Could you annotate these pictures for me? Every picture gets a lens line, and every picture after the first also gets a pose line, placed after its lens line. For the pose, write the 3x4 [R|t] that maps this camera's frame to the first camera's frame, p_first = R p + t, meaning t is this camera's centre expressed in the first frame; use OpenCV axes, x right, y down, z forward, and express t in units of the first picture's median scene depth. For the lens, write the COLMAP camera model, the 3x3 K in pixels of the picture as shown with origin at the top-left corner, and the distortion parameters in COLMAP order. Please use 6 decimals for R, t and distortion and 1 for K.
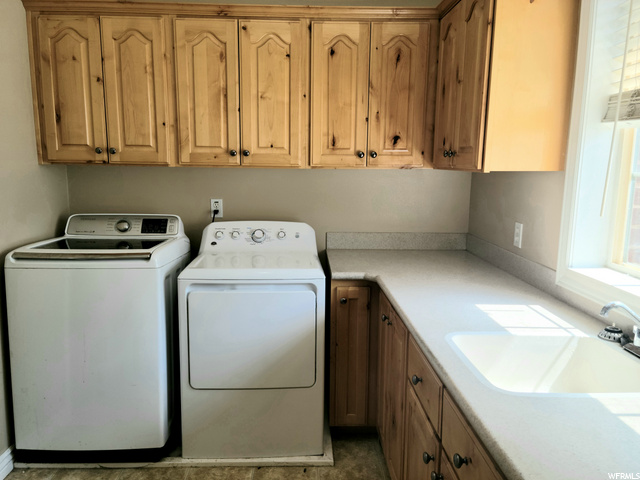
lens RADIAL K [[514.8, 0, 314.7], [0, 514.8, 244.3], [0, 0, 1]] dist [0.082168, -0.079609]
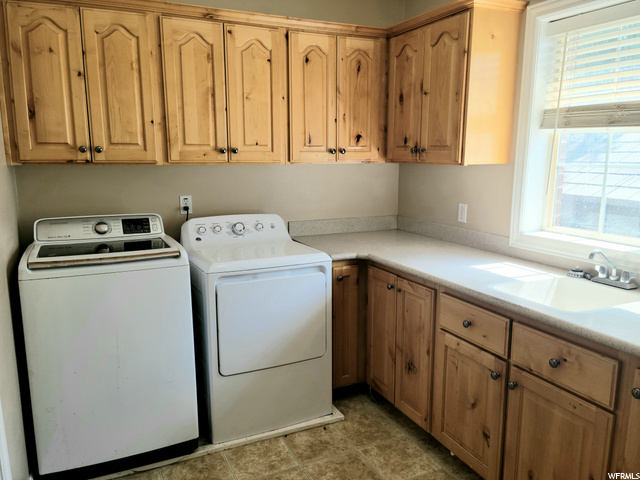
lens RADIAL K [[514.8, 0, 325.8], [0, 514.8, 243.0], [0, 0, 1]] dist [0.082168, -0.079609]
pose [[0.913339, -0.080649, 0.399134, -0.410814], [0.073968, 0.996743, 0.032143, -0.008853], [-0.400426, 0.000166, 0.916329, -0.043889]]
